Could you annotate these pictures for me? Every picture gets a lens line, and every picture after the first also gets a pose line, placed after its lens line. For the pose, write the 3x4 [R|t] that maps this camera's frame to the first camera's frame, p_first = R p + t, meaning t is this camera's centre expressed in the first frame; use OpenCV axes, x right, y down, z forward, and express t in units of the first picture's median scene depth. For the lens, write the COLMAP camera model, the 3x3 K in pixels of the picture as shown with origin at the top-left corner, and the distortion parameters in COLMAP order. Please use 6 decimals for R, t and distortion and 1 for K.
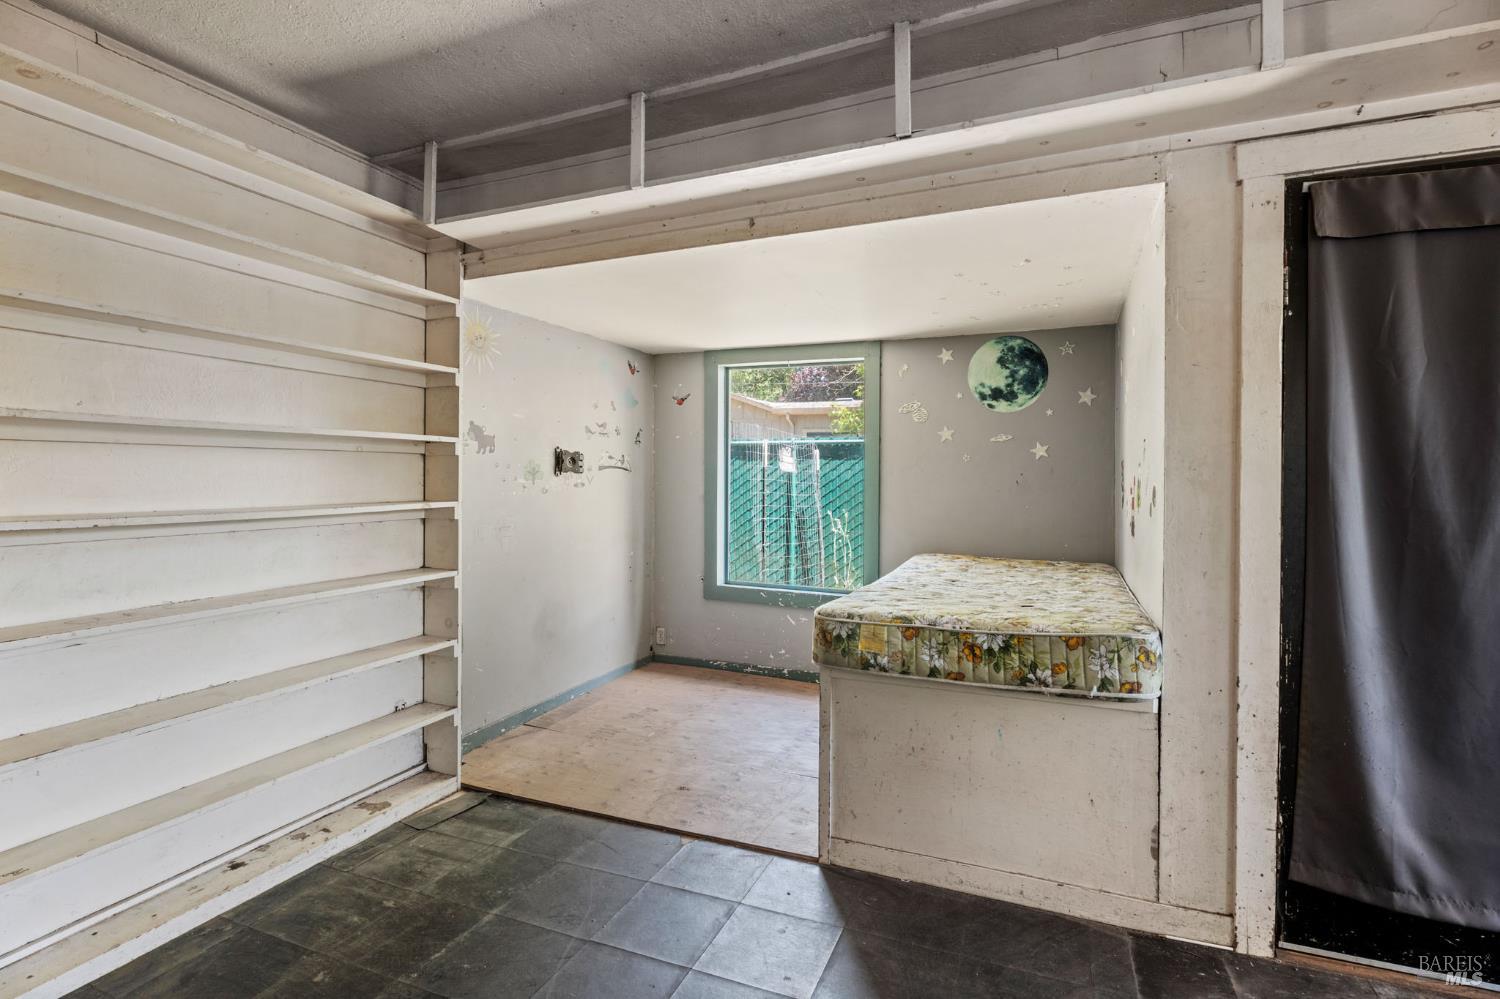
lens RADIAL K [[709.3, 0, 759.0], [0, 709.3, 479.8], [0, 0, 1]] dist [-0.005204, -0.000795]
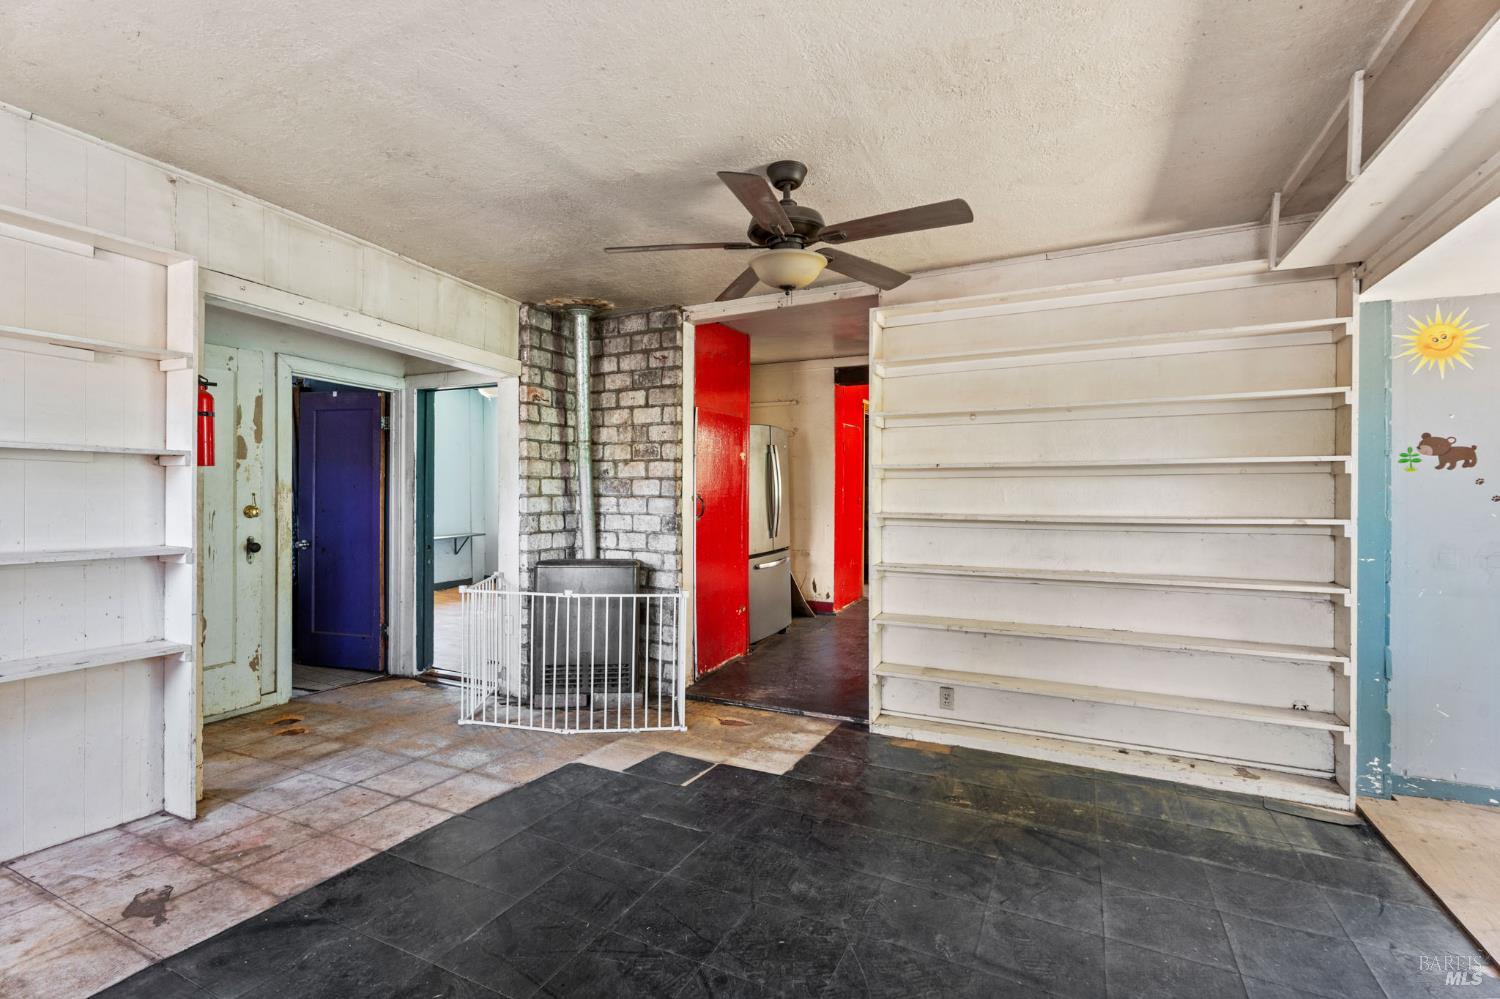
lens RADIAL K [[685.1, 0, 746.6], [0, 685.1, 498.9], [0, 0, 1]] dist [-0.005377, -0.005096]
pose [[-0.064213, 0.005784, -0.997919, 0.752363], [-0.004226, 0.999973, 0.006068, -0.001725], [0.997927, 0.004606, -0.064187, 0.277949]]
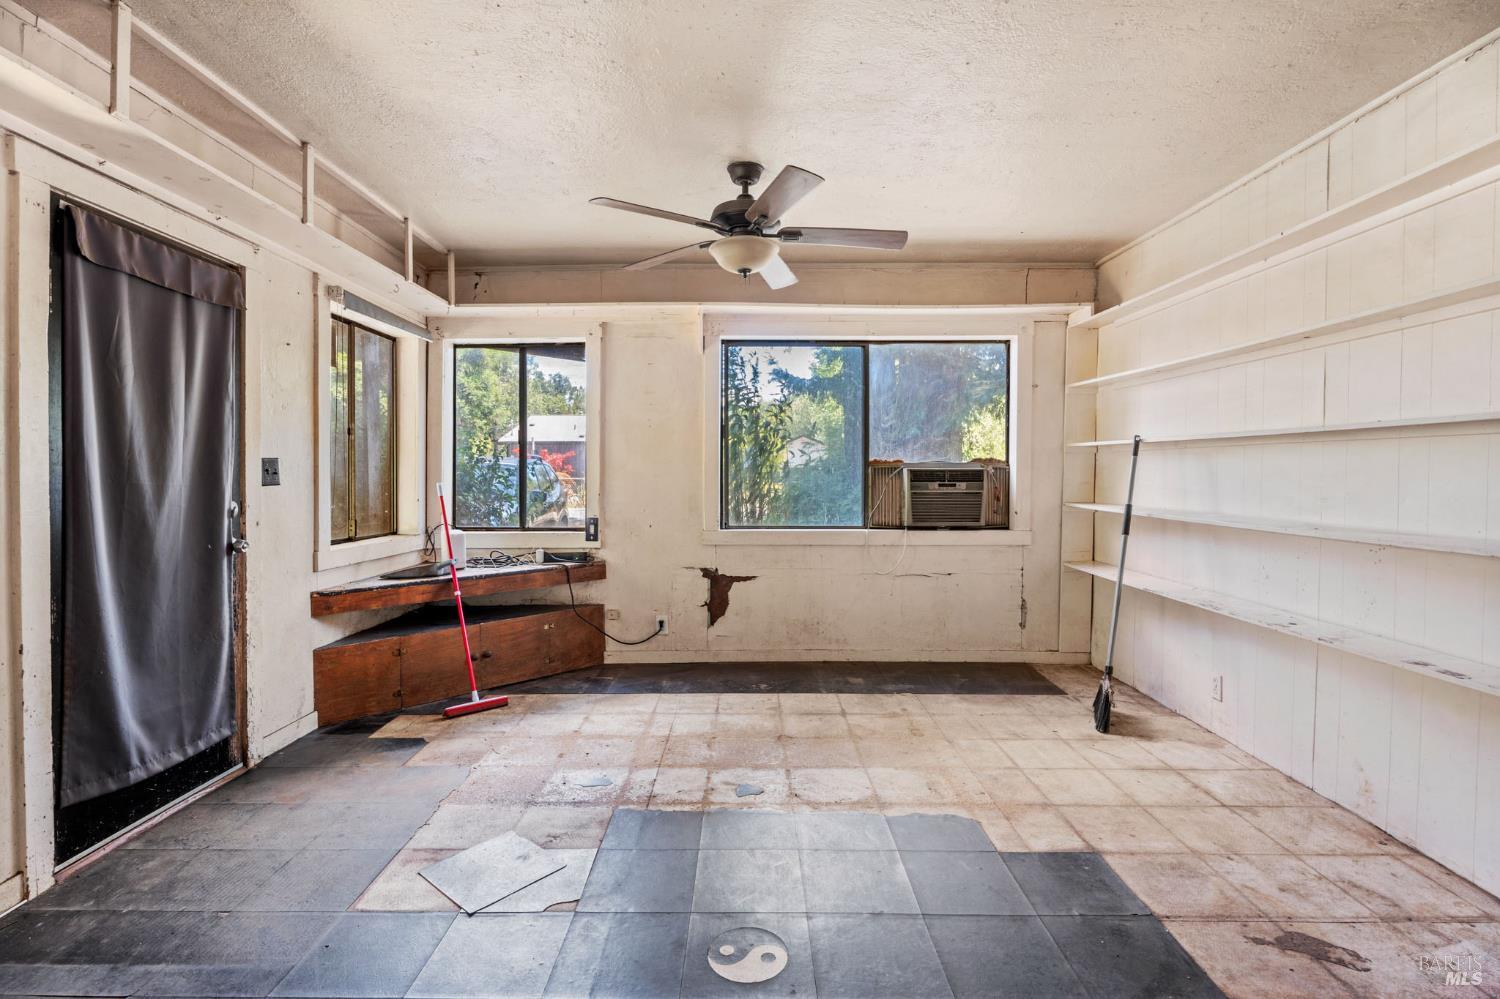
lens RADIAL K [[709.3, 0, 750.1], [0, 709.3, 489.8], [0, 0, 1]] dist [-0.005204, -0.000795]
pose [[-0.374967, -0.019415, 0.926835, -0.602041], [-0.009988, 0.999807, 0.016903, 0.015770], [-0.926984, -0.002919, -0.375089, 0.330540]]
